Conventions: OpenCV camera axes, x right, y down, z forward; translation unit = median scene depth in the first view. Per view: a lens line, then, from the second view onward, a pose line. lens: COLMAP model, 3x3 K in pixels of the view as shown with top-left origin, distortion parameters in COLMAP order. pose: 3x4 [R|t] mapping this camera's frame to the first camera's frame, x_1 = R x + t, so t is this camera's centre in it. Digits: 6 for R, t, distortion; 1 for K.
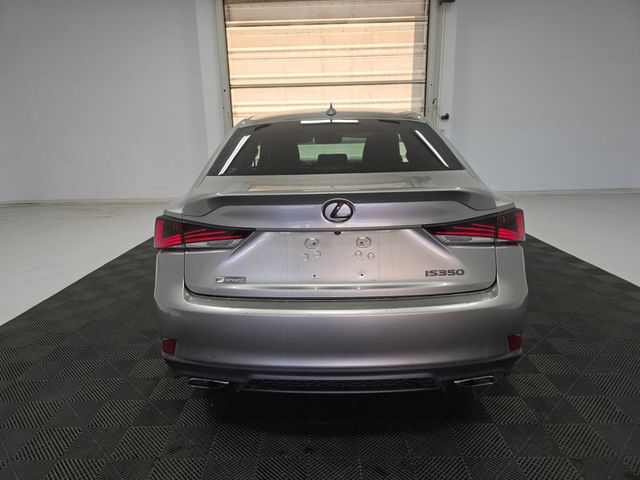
lens RADIAL K [[455.4, 0, 320.0], [0, 455.4, 240.0], [0, 0, 1]] dist [0.010590, 0.003597]
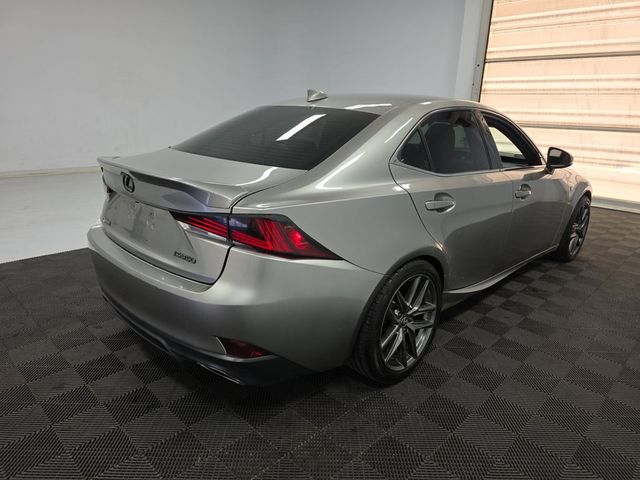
lens RADIAL K [[455.4, 0, 320.0], [0, 455.4, 240.0], [0, 0, 1]] dist [0.010590, 0.003597]
pose [[0.723553, 0.235214, -0.648957, 0.288907], [-0.197447, 0.971394, 0.131938, -0.041588], [0.661427, 0.032670, 0.749298, 0.100270]]
